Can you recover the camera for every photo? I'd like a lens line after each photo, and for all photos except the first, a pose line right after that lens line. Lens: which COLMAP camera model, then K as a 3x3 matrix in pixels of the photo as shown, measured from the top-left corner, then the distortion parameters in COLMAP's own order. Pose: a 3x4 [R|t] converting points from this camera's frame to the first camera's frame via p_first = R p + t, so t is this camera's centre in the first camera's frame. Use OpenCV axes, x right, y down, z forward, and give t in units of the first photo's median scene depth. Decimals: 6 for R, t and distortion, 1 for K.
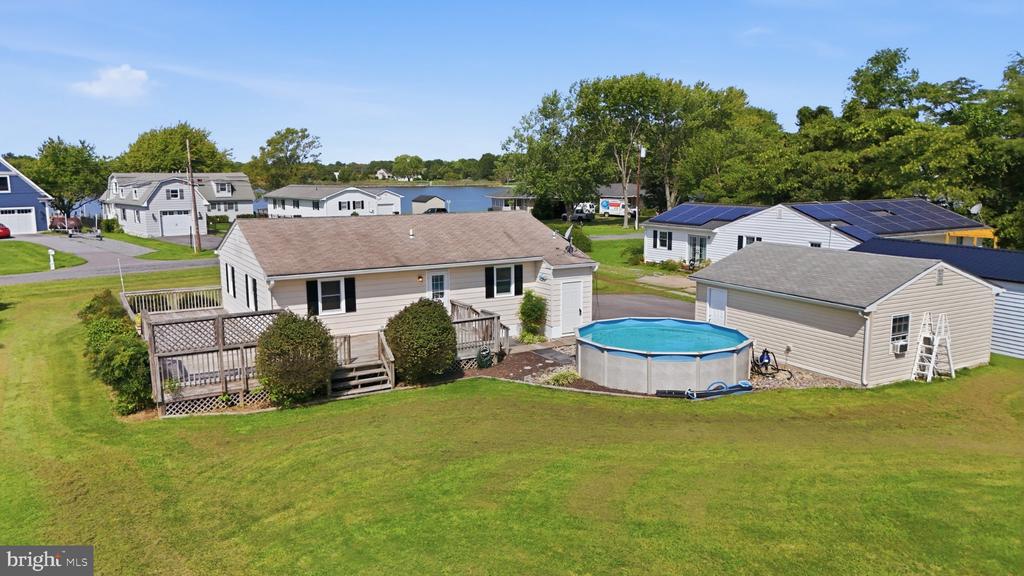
lens RADIAL K [[756.7, 0, 512.0], [0, 756.7, 288.0], [0, 0, 1]] dist [0.069228, -0.067668]
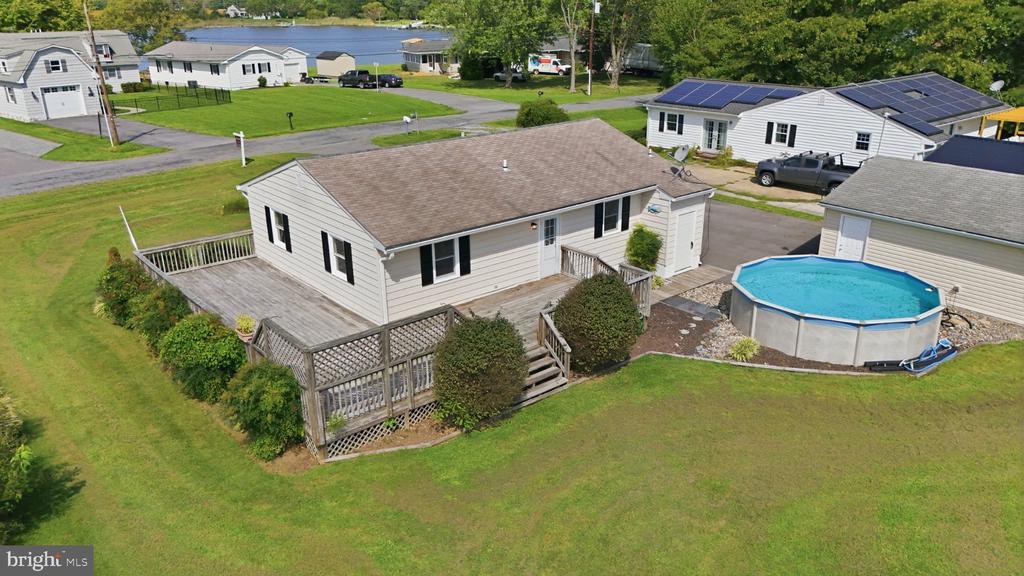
lens RADIAL K [[756.7, 0, 512.0], [0, 756.7, 288.0], [0, 0, 1]] dist [0.069228, -0.067668]
pose [[0.984743, -0.065116, 0.161374, -0.263969], [0.031009, 0.978171, 0.205475, -0.108719], [-0.171231, -0.197336, 0.965266, 0.173839]]
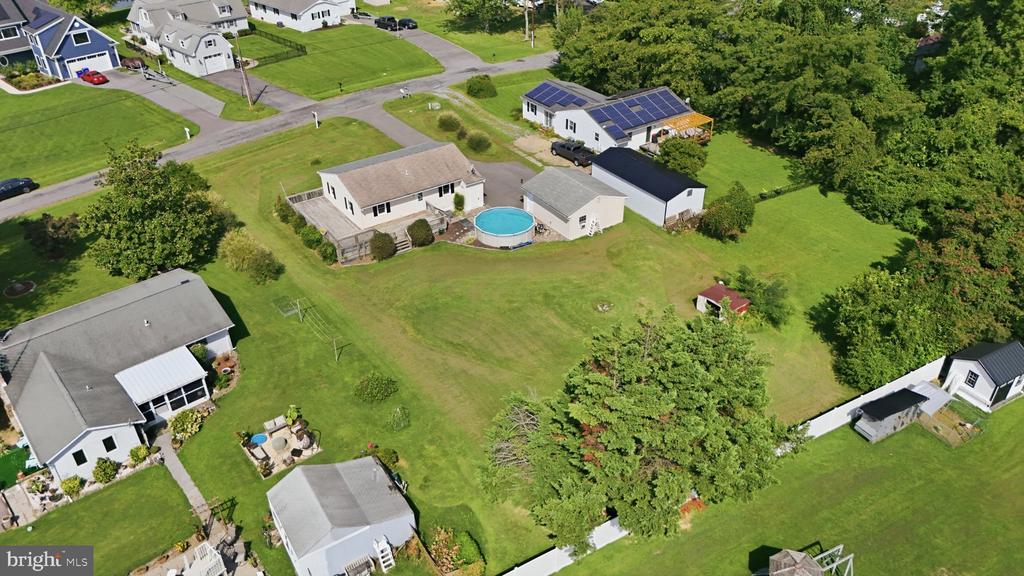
lens RADIAL K [[756.7, 0, 512.0], [0, 756.7, 288.0], [0, 0, 1]] dist [0.069228, -0.067668]
pose [[0.996653, -0.050105, 0.064590, 0.026568], [0.018728, 0.909067, 0.416229, -0.727187], [-0.079572, -0.413626, 0.906963, -1.356985]]
